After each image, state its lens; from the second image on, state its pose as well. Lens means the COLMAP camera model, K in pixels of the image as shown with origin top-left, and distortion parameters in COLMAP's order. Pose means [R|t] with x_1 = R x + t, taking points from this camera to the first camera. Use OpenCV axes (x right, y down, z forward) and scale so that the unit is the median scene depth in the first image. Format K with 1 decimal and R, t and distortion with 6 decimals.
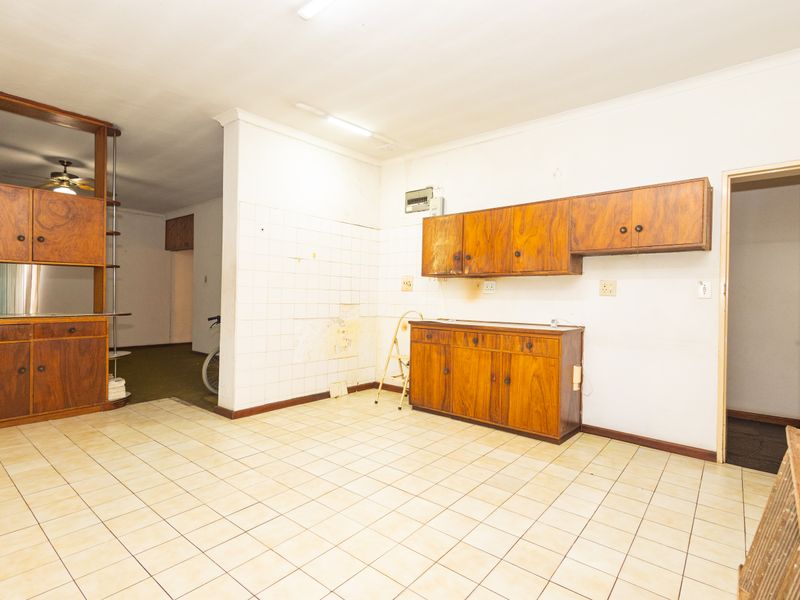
lens RADIAL K [[411.1, 0, 400.0], [0, 411.1, 300.0], [0, 0, 1]] dist [-0.000645, -0.000426]
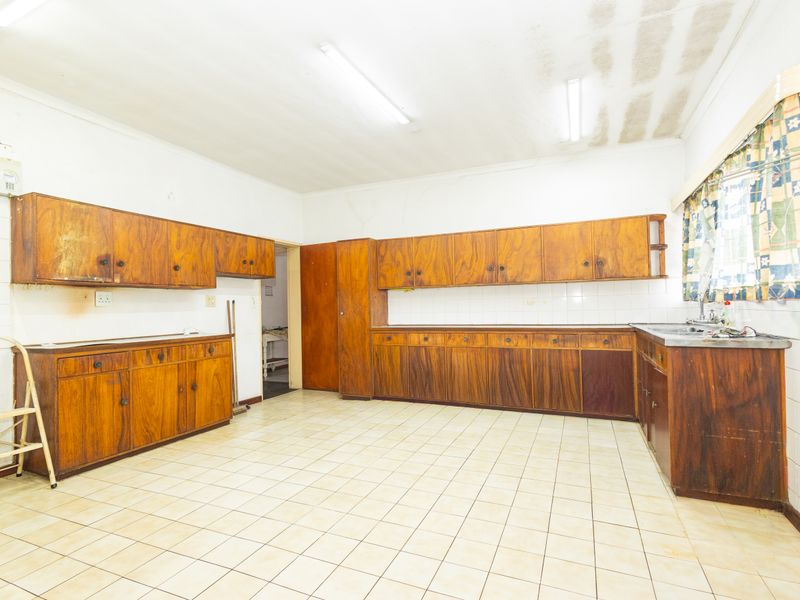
lens RADIAL K [[413.5, 0, 397.6], [0, 413.5, 301.5], [0, 0, 1]] dist [0.011366, -0.001742]
pose [[-0.263528, 0.001421, 0.964651, -0.883774], [0.020617, 0.999779, 0.004160, -0.019307], [-0.964432, 0.020985, -0.263499, 0.739657]]
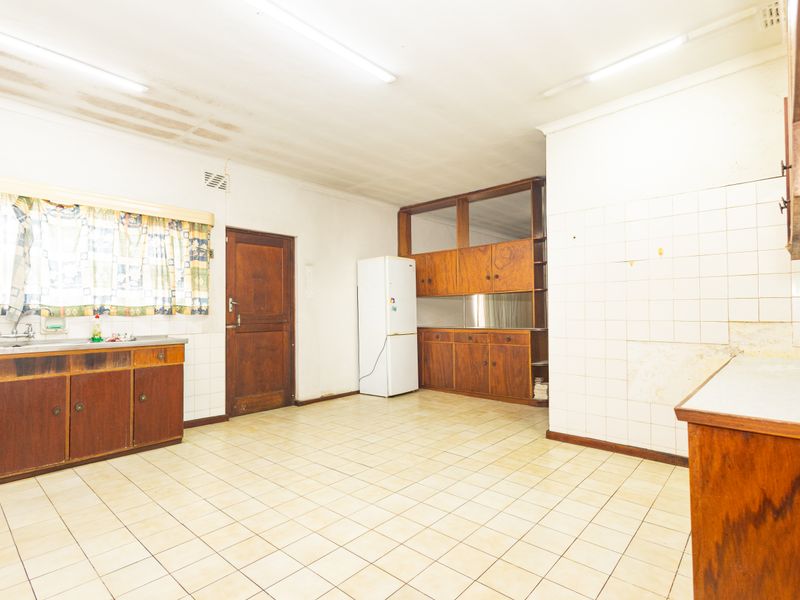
lens RADIAL K [[413.5, 0, 397.6], [0, 413.5, 301.5], [0, 0, 1]] dist [0.011366, -0.001742]
pose [[-0.046563, -0.044639, -0.997917, 0.629362], [0.001786, 0.998996, -0.044770, 0.008120], [0.998914, -0.003867, -0.046436, 0.709847]]
